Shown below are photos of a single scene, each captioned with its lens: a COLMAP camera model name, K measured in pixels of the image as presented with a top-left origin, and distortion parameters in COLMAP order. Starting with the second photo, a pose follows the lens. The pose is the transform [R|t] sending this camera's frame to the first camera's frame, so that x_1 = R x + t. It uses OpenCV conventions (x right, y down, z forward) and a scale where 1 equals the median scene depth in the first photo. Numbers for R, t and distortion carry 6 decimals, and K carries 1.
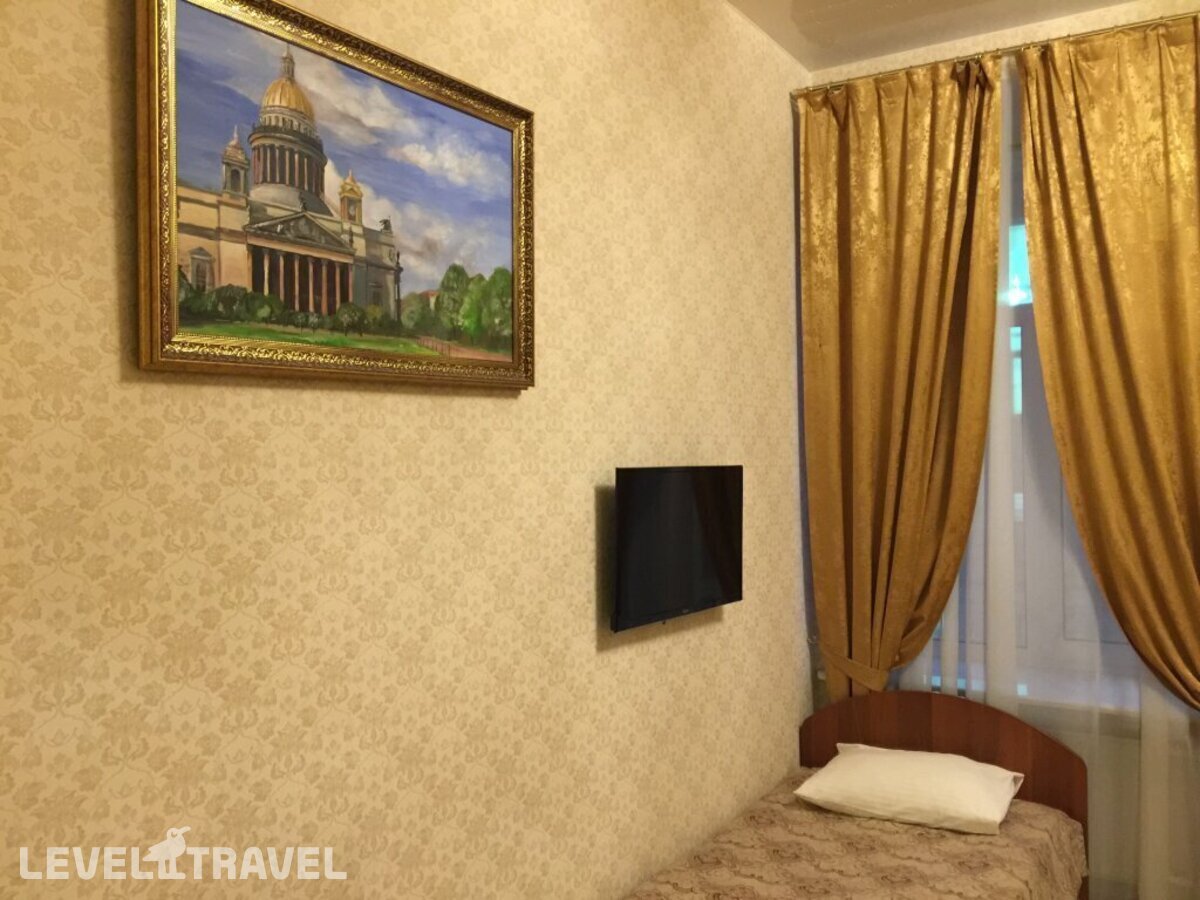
lens RADIAL K [[1005.8, 0, 599.5], [0, 1005.8, 456.5], [0, 0, 1]] dist [0.016052, -0.054645]
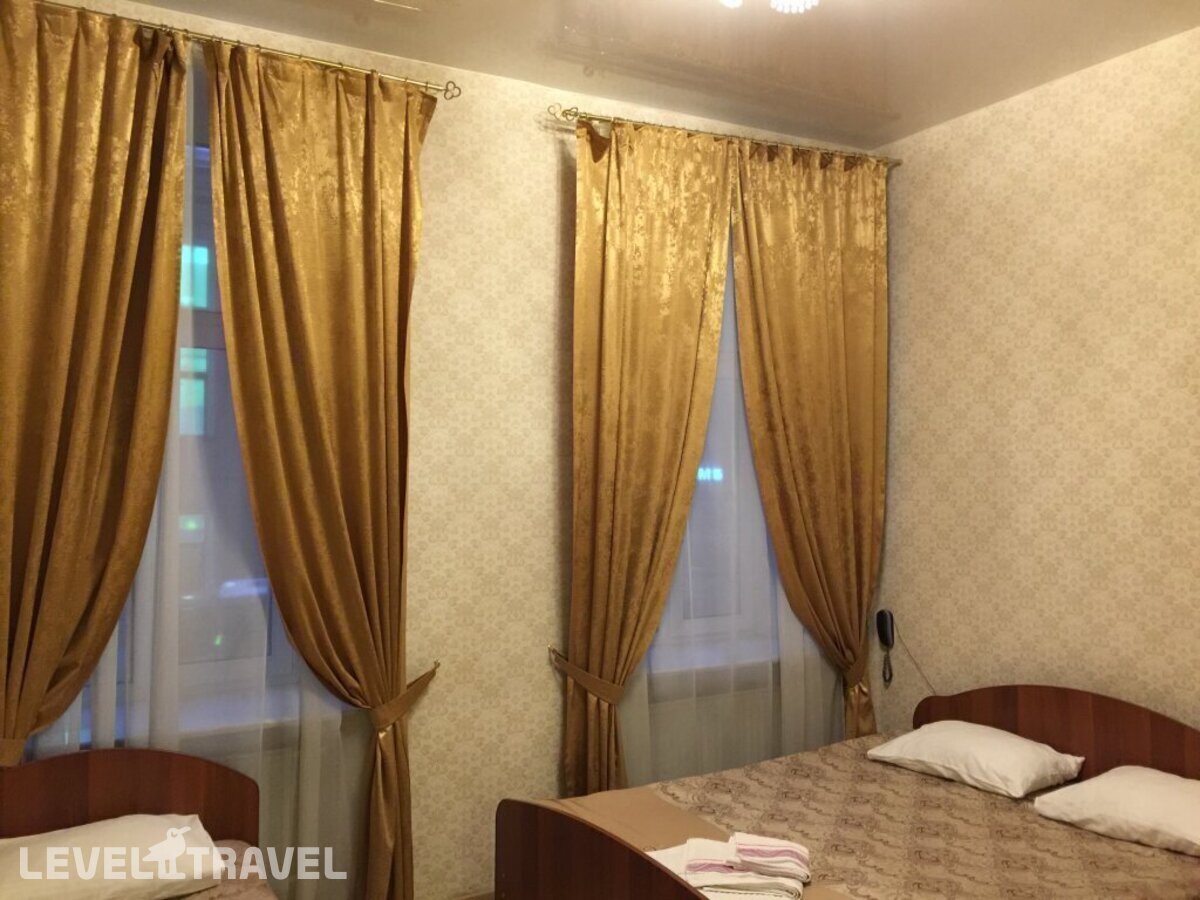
lens RADIAL K [[1005.8, 0, 600.6], [0, 1005.8, 451.9], [0, 0, 1]] dist [0.016052, -0.054645]
pose [[0.440537, 0.030836, 0.897205, -0.251994], [-0.001793, 0.999438, -0.033469, 0.012847], [-0.897733, 0.013135, 0.440345, 0.254662]]
